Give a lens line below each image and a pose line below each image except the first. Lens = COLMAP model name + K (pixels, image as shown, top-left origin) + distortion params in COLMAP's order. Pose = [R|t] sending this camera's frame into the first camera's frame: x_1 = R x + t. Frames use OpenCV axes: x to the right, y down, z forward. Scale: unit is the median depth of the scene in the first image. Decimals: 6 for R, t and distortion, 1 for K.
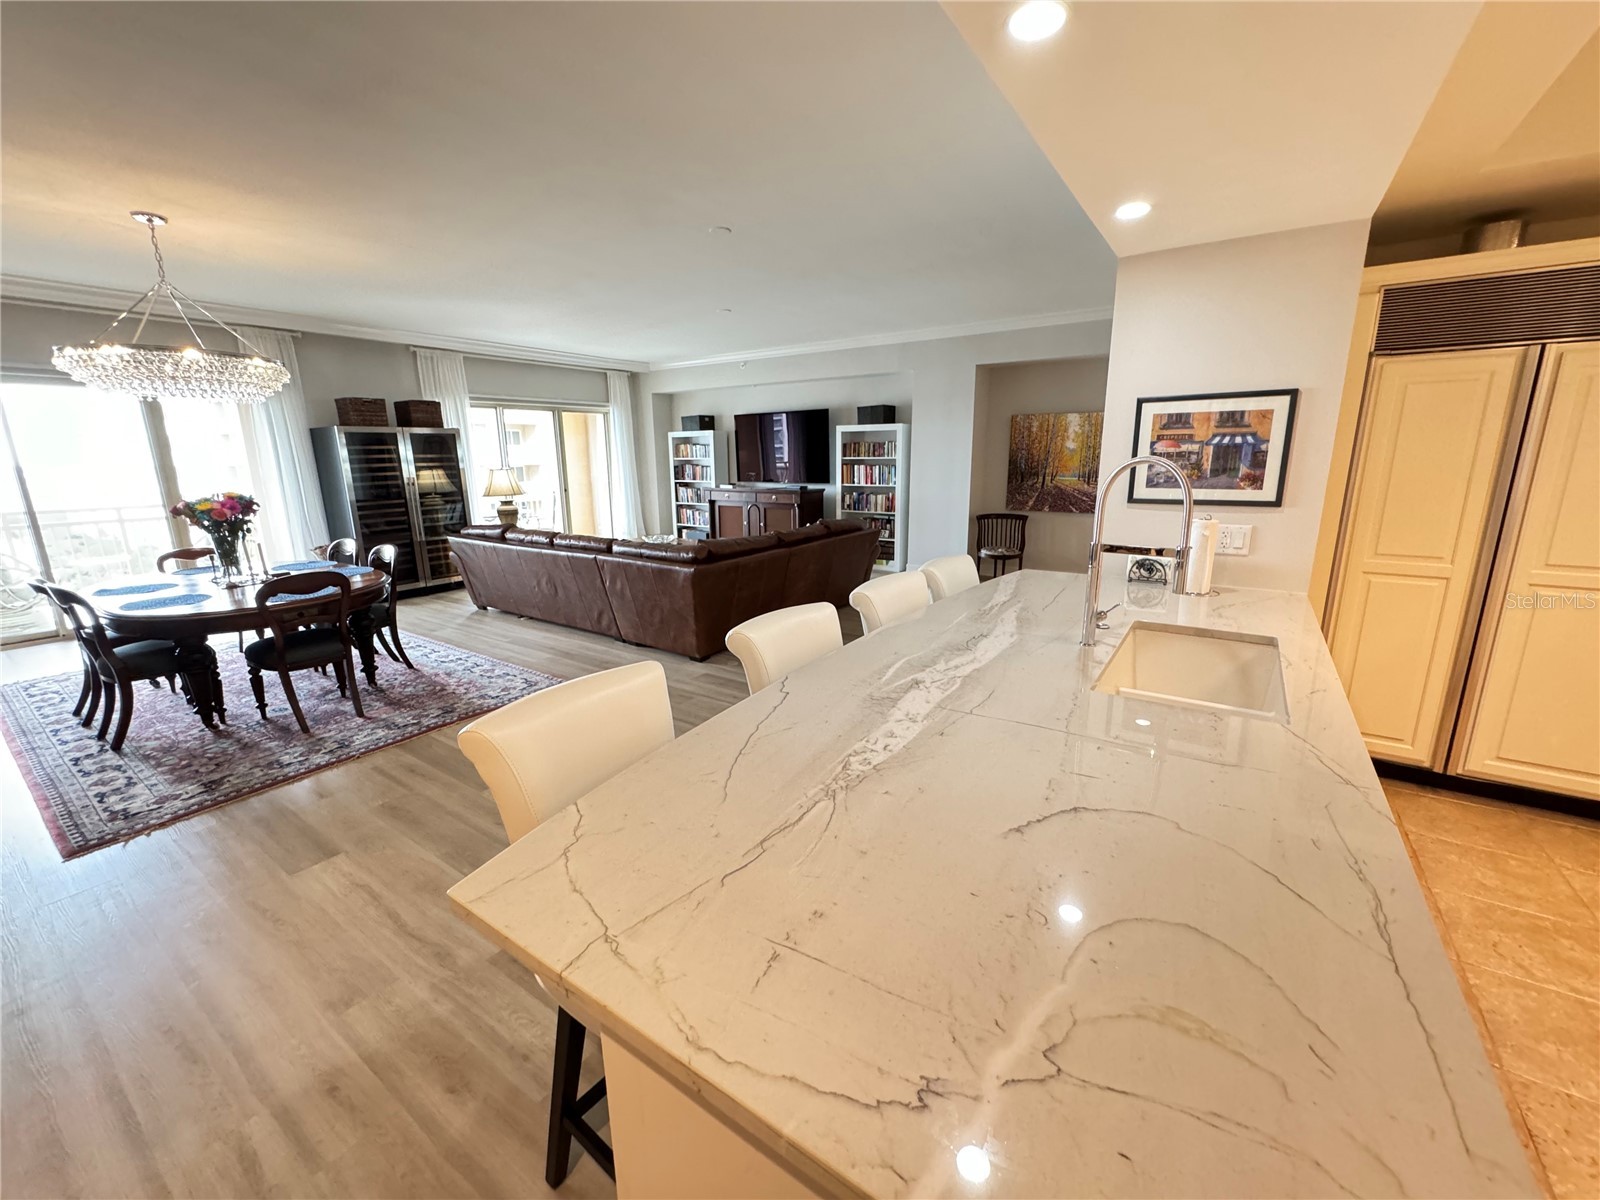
lens RADIAL K [[644.0, 0, 800.0], [0, 644.0, 600.0], [0, 0, 1]] dist [0.001746, 0.000297]
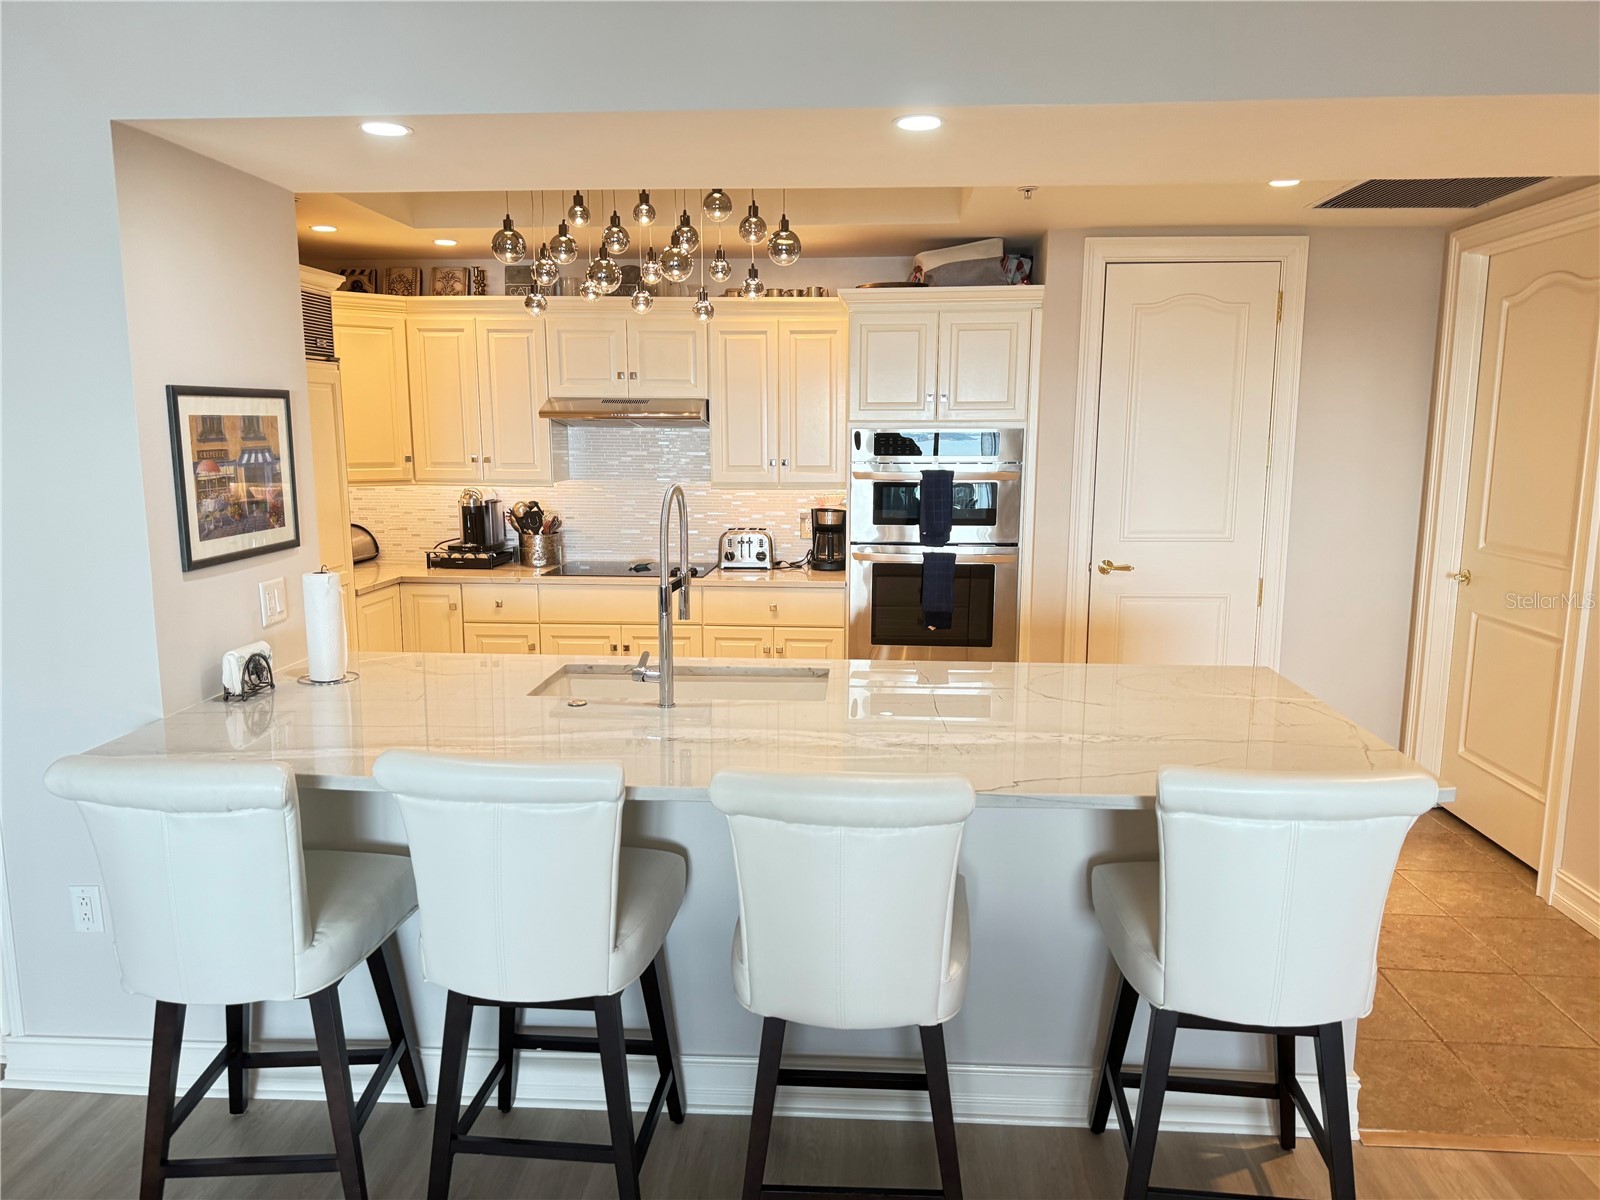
lens RADIAL K [[1137.9, 0, 800.0], [0, 1137.9, 600.0], [0, 0, 1]] dist [0.004585, 0.001119]
pose [[-0.515857, -0.120884, 0.848103, -0.629554], [0.199458, 0.945839, 0.256134, -0.290052], [-0.833132, 0.301289, -0.463806, 1.087585]]
